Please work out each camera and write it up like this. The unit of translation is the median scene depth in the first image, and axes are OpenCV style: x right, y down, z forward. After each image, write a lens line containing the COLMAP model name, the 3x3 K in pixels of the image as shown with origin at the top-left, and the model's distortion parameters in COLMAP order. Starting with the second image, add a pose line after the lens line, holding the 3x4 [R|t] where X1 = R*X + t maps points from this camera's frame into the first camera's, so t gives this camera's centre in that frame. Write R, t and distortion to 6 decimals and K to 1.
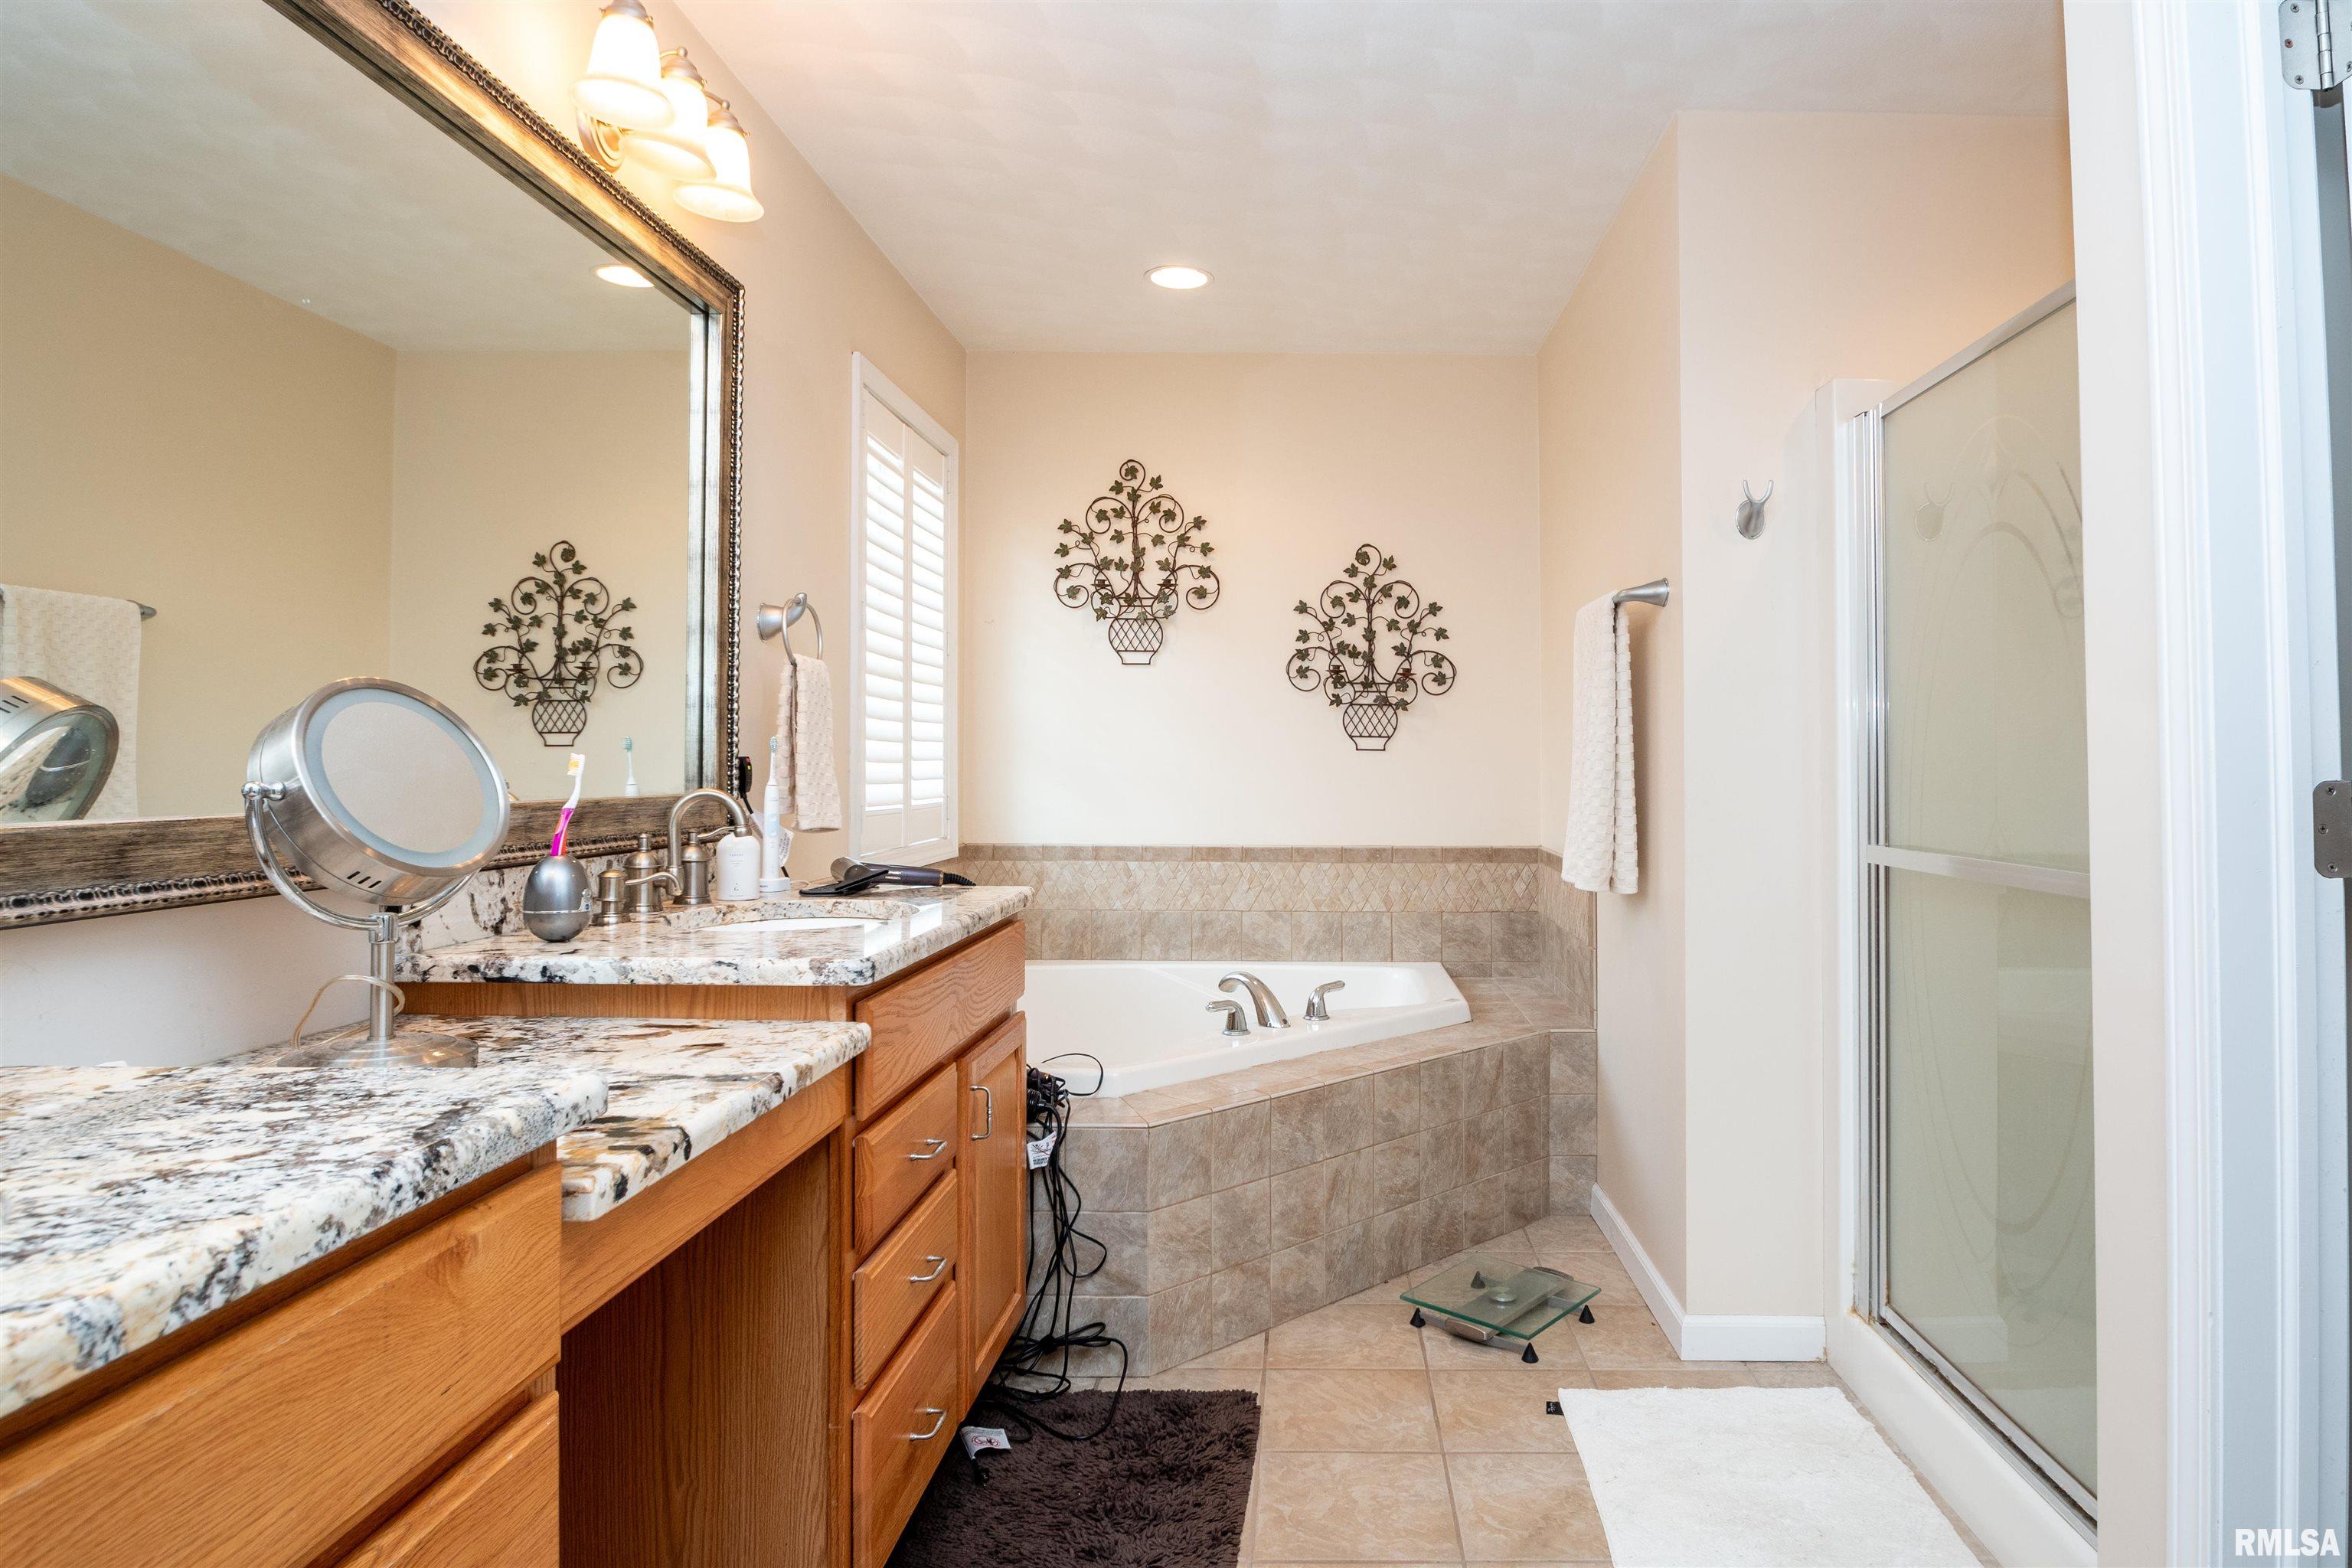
lens RADIAL K [[1380.6, 0, 1317.5], [0, 1380.6, 746.3], [0, 0, 1]] dist [-0.017855, 0.002443]
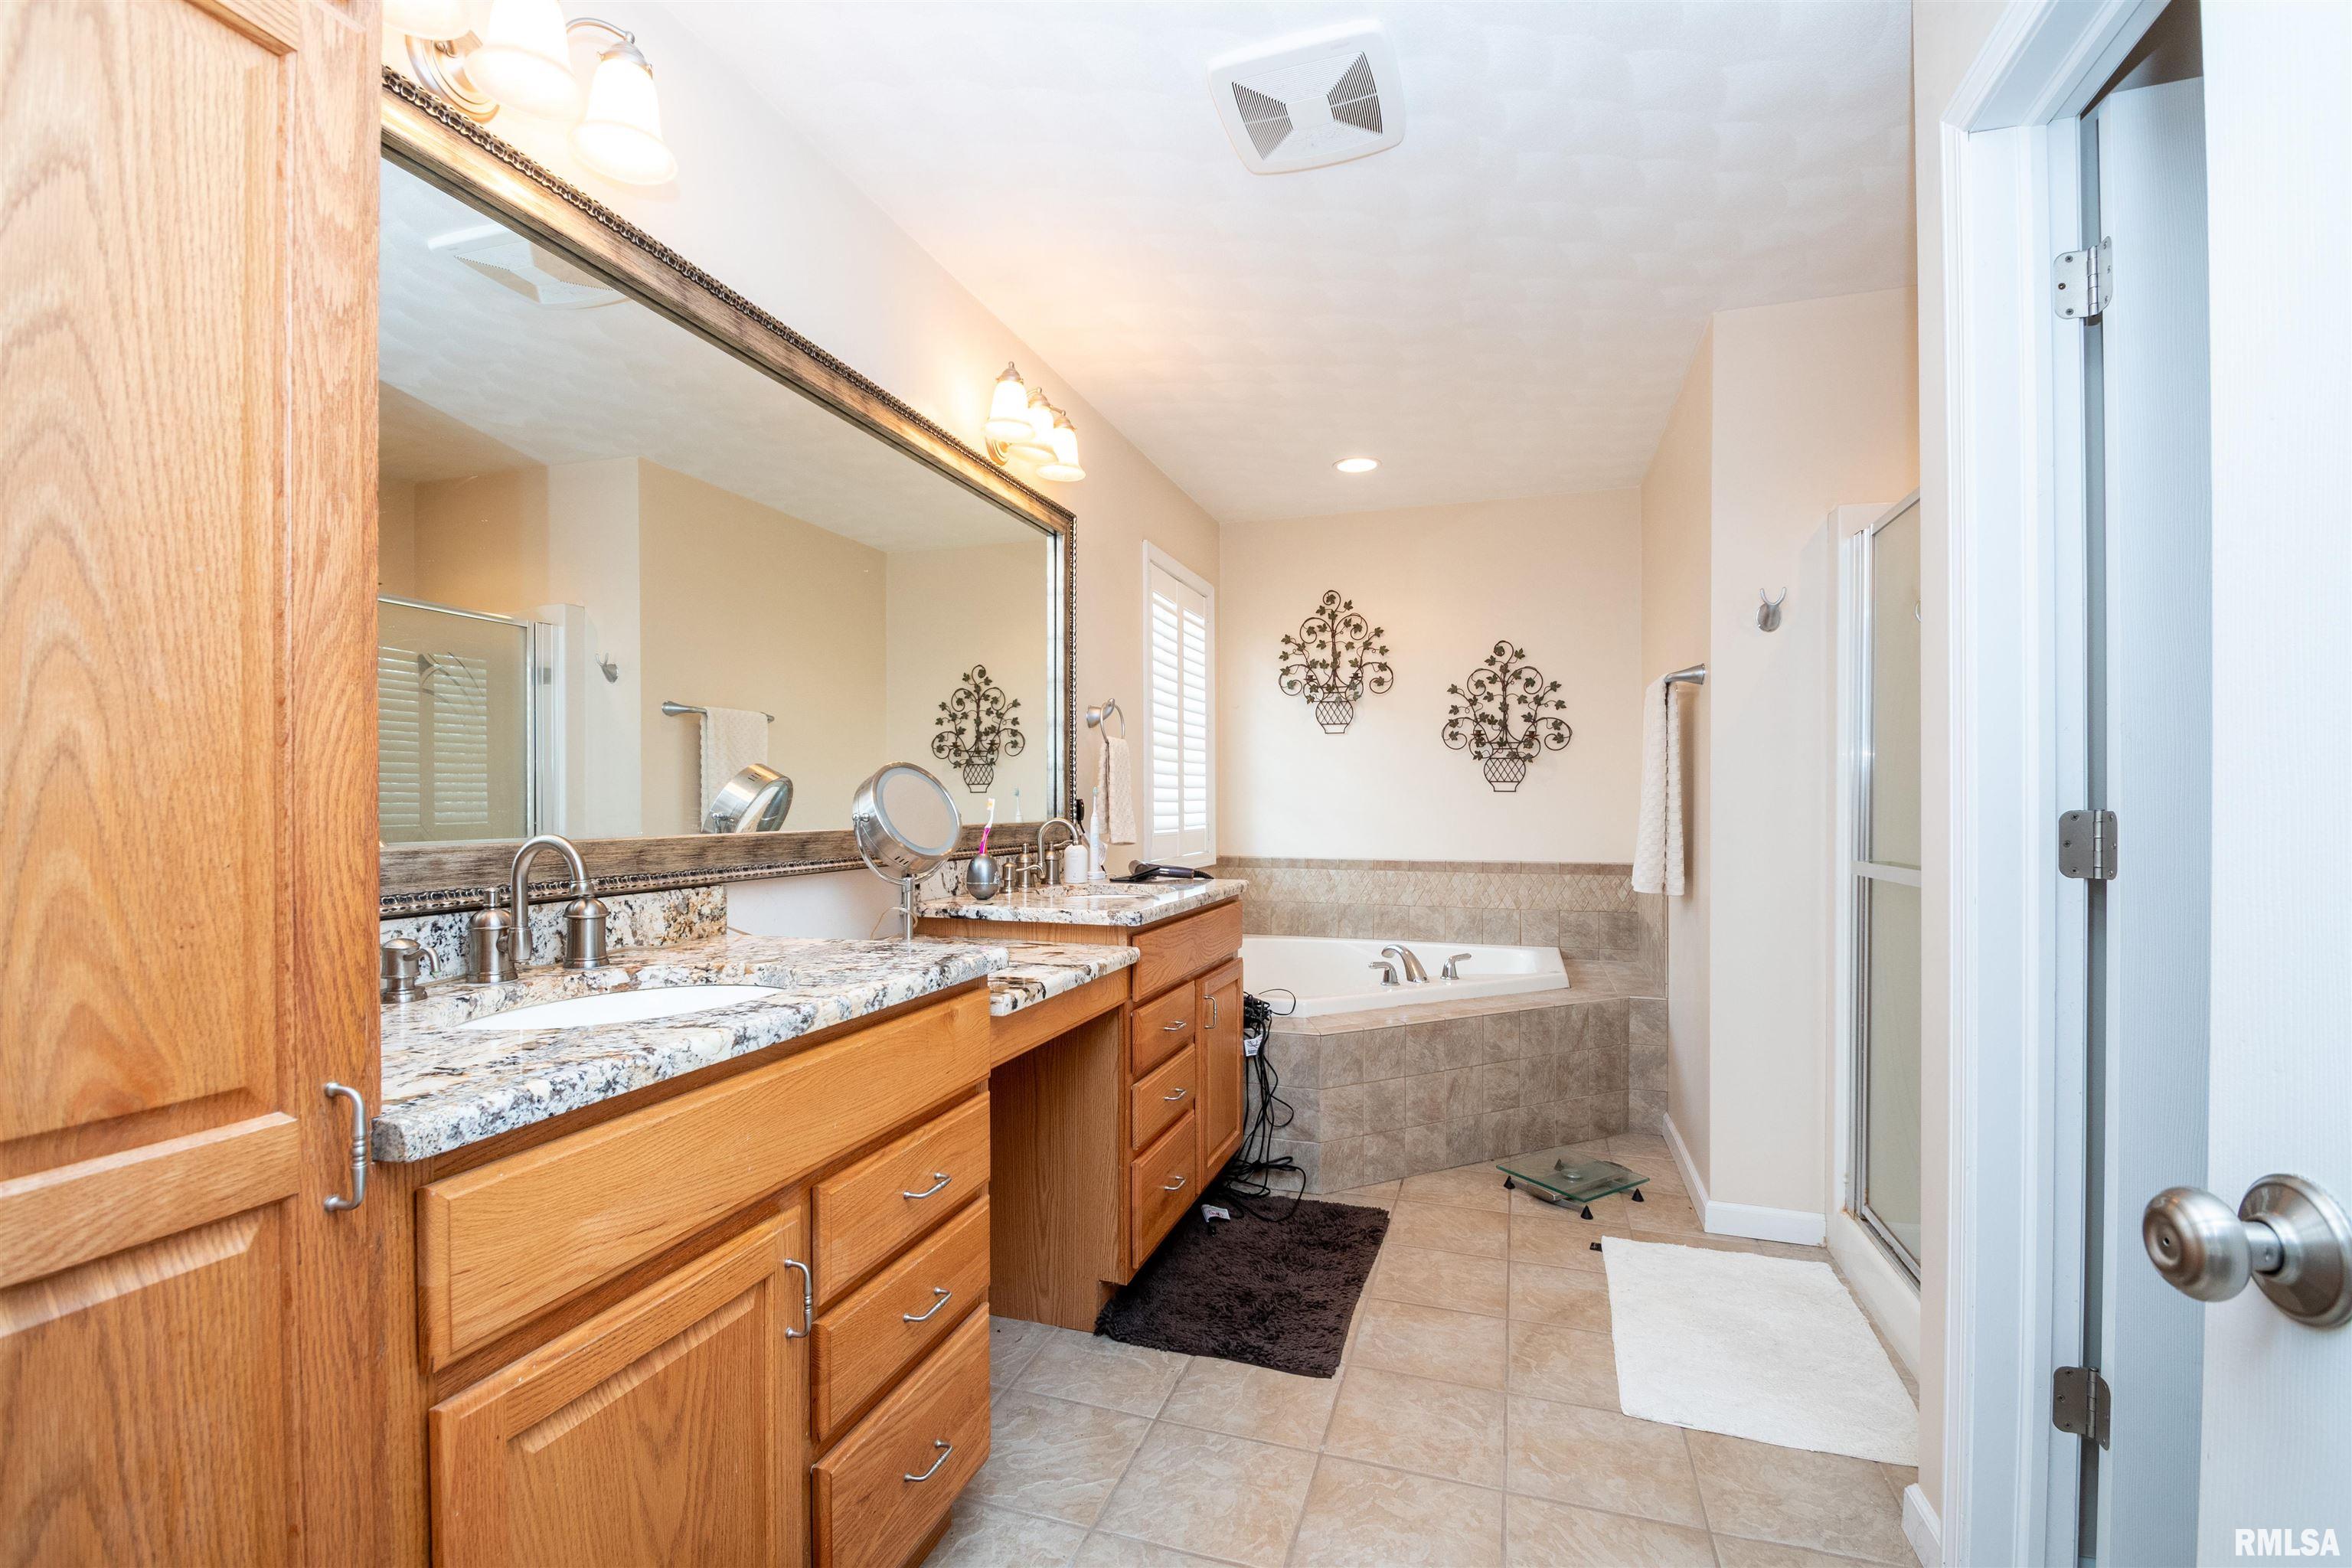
lens RADIAL K [[1055.5, 0, 1118.5], [0, 1055.5, 814.3], [0, 0, 1]] dist [-0.000540, -0.000127]
pose [[0.932436, -0.000186, -0.361335, 0.094607], [0.008981, 0.999703, 0.022661, -0.002815], [0.361223, -0.024376, 0.932161, -0.186425]]
